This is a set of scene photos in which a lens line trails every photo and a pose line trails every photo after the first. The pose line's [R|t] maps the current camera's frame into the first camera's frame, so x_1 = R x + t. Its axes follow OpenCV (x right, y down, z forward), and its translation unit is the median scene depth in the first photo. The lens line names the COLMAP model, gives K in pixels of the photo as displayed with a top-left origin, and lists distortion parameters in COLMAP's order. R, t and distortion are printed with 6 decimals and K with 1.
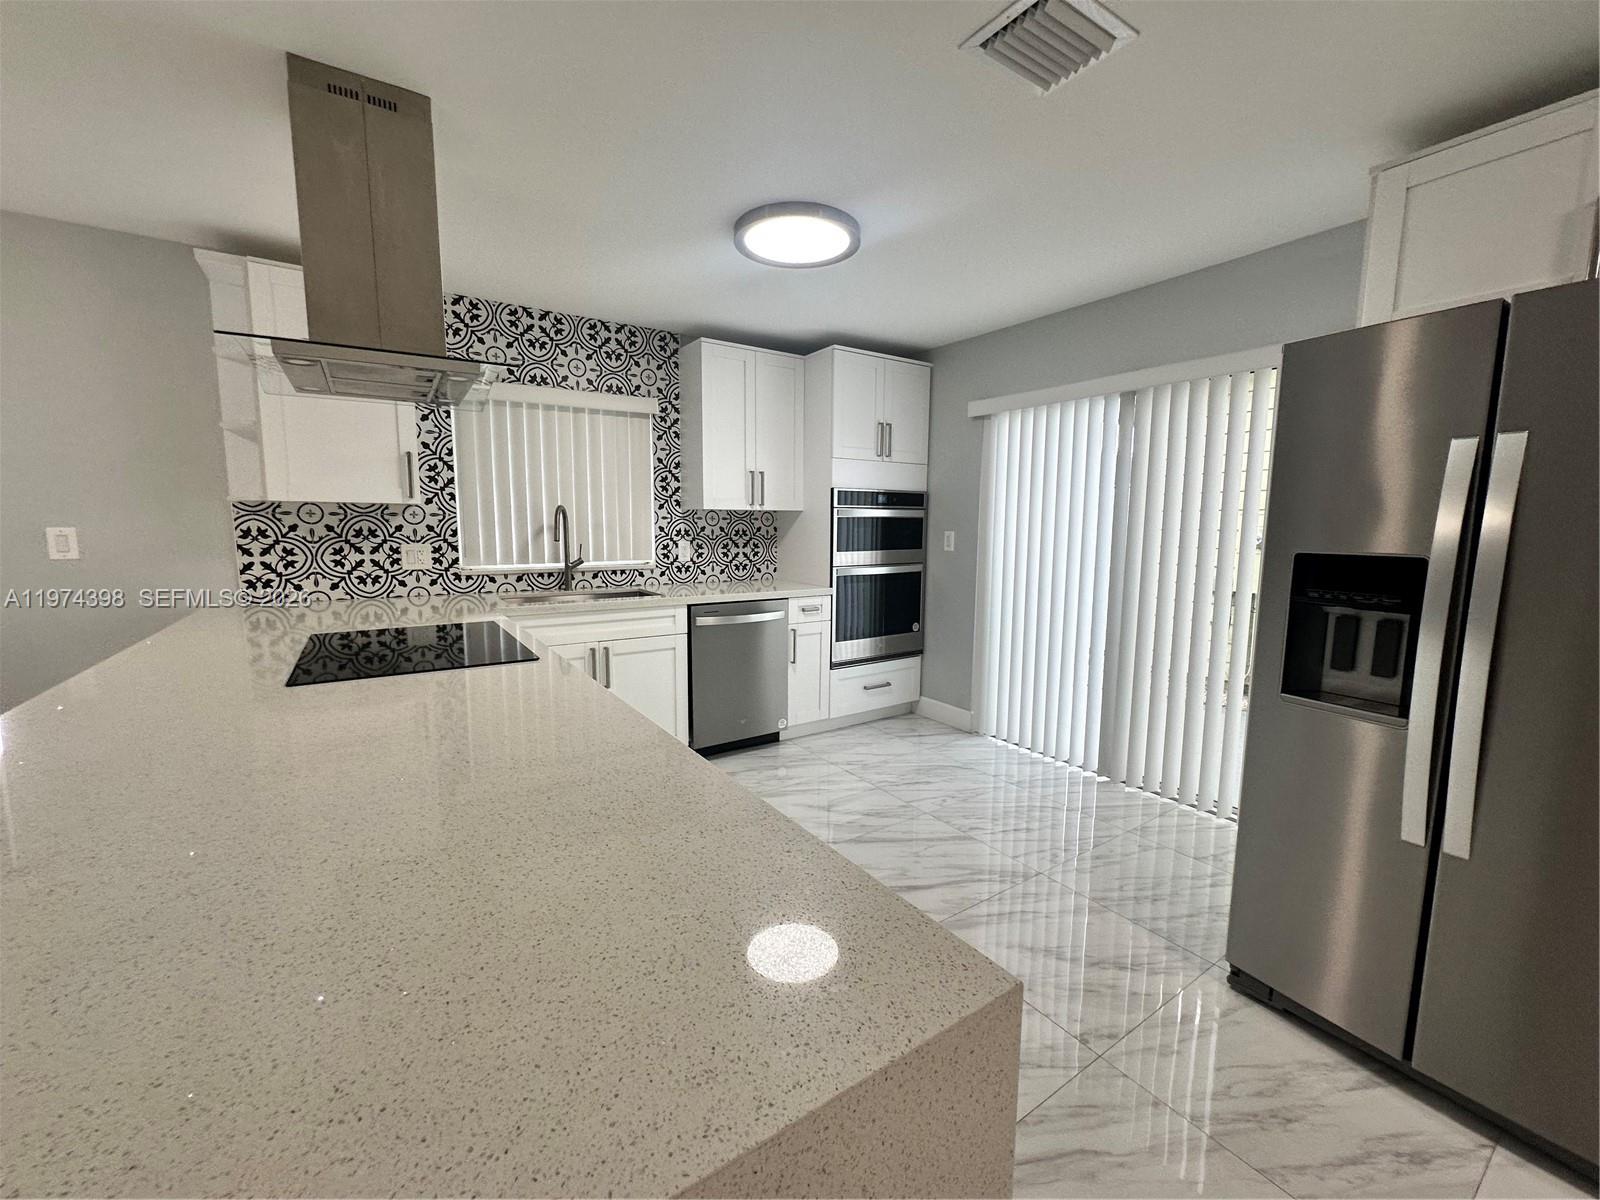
lens RADIAL K [[641.0, 0, 799.9], [0, 641.0, 604.9], [0, 0, 1]] dist [-0.005495, -0.000200]
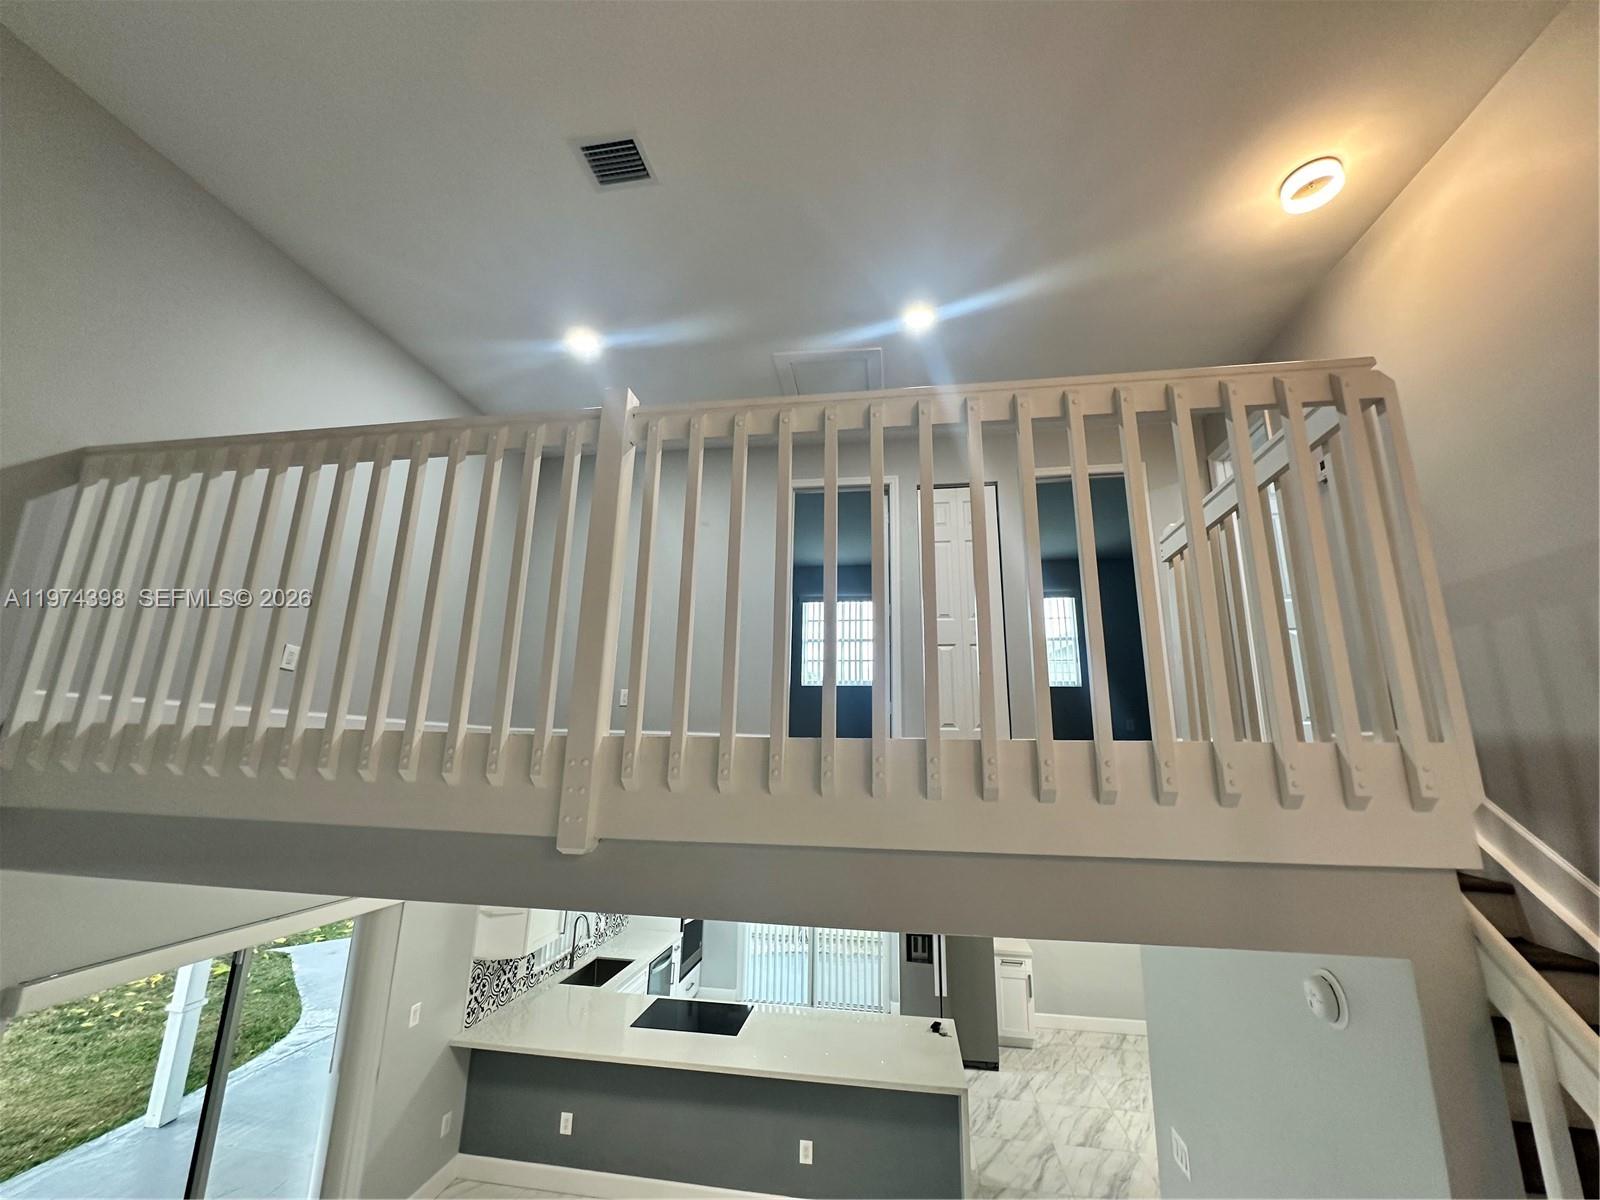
lens RADIAL K [[641.0, 0, 802.8], [0, 641.0, 600.4], [0, 0, 1]] dist [-0.005495, -0.000200]
pose [[0.673990, 0.176778, 0.717278, -1.281199], [0.080502, 0.947589, -0.309183, -0.355403], [-0.734341, 0.266128, 0.624435, -0.689620]]
